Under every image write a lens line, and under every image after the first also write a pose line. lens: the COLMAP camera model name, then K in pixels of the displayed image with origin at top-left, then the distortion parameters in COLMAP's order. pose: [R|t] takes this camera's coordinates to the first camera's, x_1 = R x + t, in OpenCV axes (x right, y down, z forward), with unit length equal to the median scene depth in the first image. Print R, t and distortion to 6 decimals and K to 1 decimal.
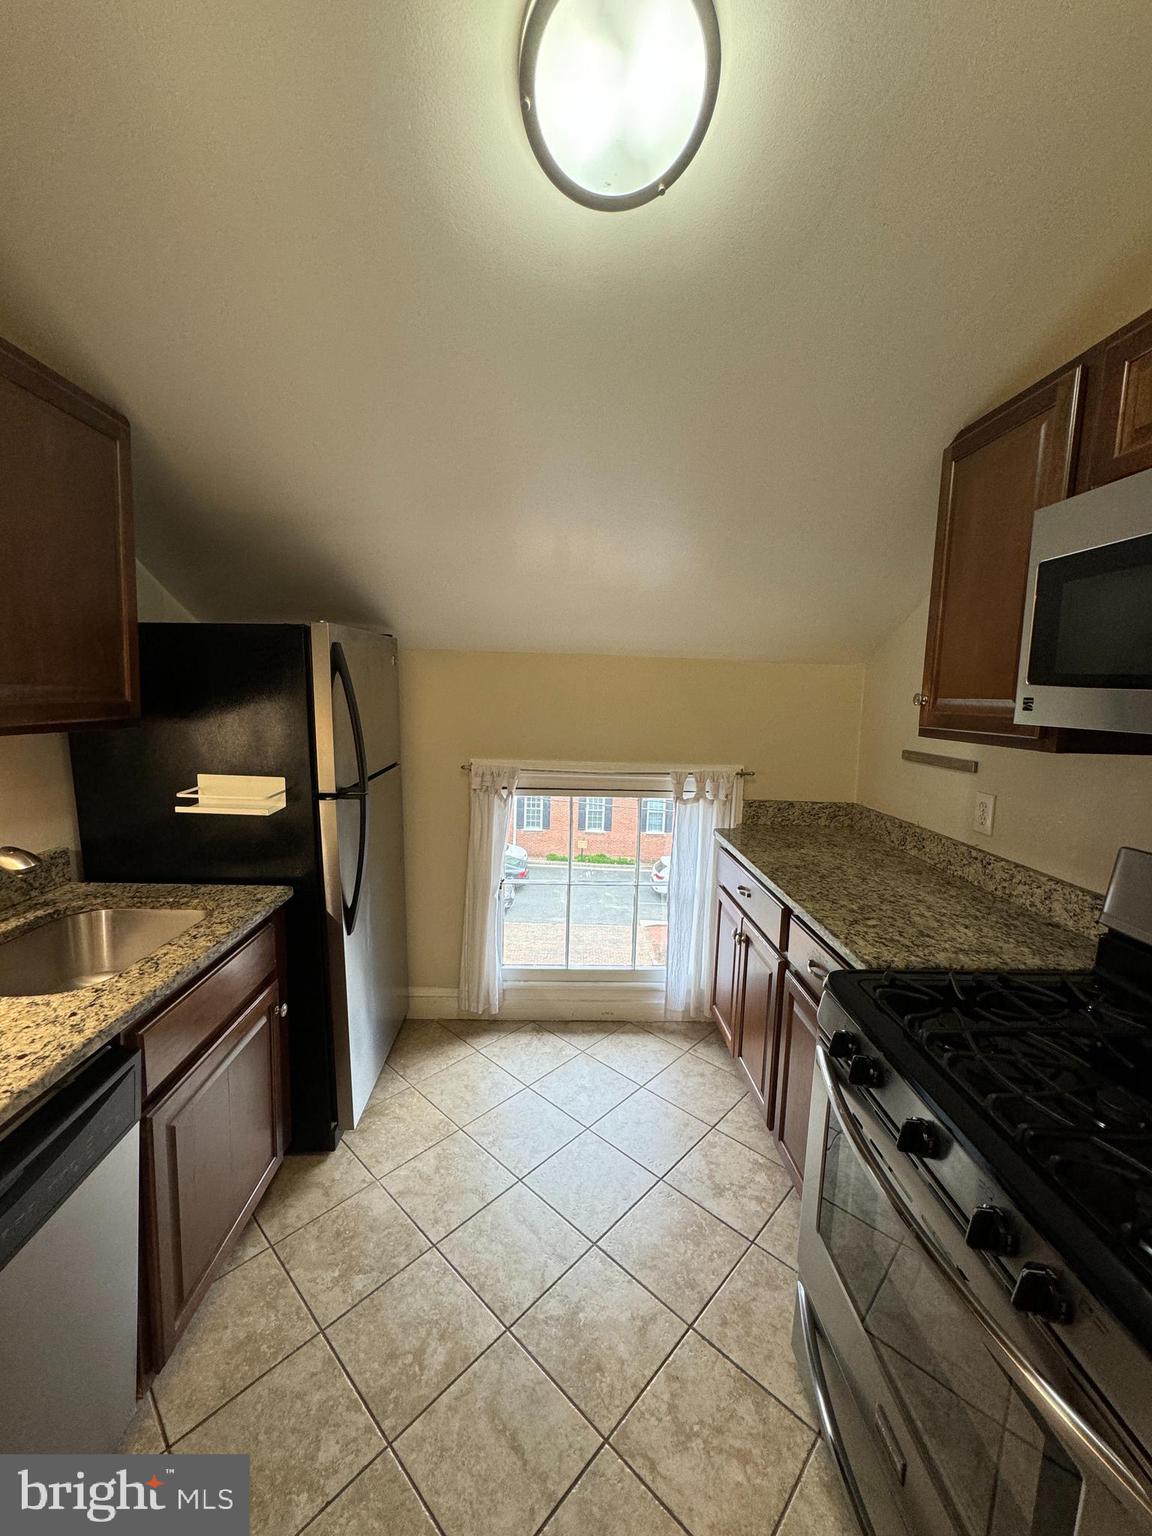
lens RADIAL K [[621.1, 0, 576.8], [0, 621.1, 768.3], [0, 0, 1]] dist [0.000068, 0.000008]
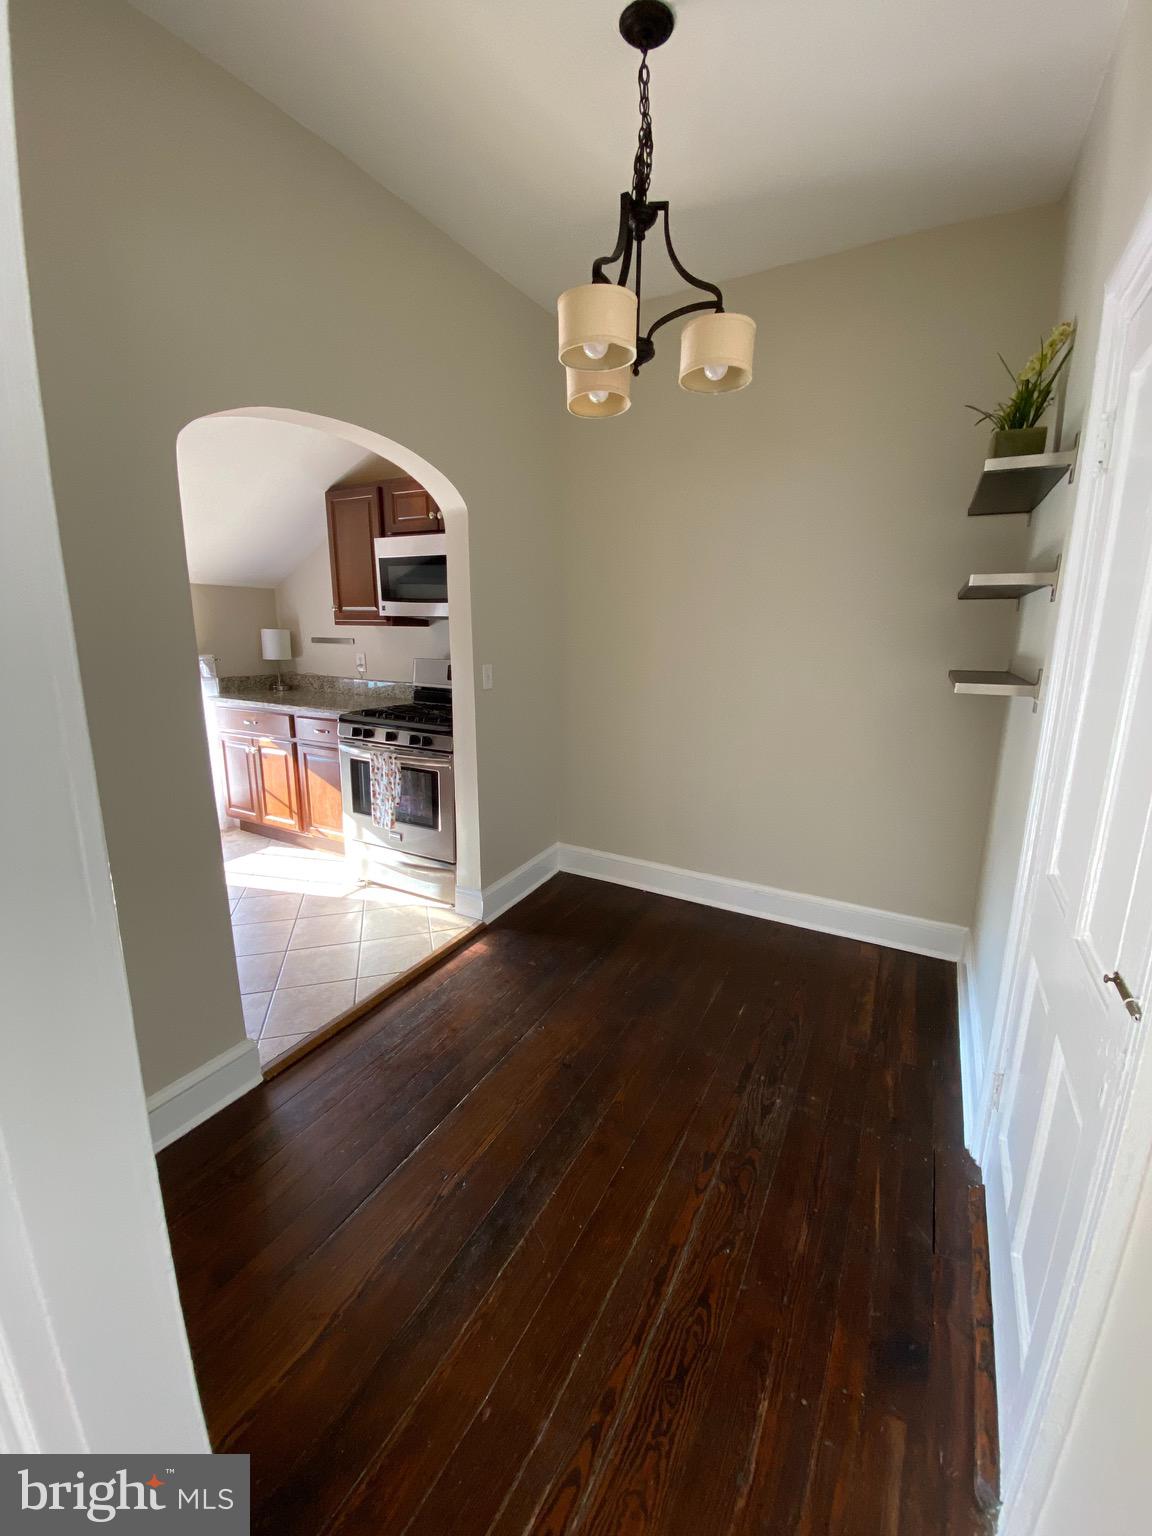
lens RADIAL K [[621.2, 0, 579.5], [0, 621.2, 762.1], [0, 0, 1]] dist [0.000698, 0.000013]
pose [[0.518527, -0.210367, 0.828779, -1.315161], [0.109056, 0.977618, 0.179915, 0.172699], [-0.848078, -0.002908, 0.529863, -1.277358]]
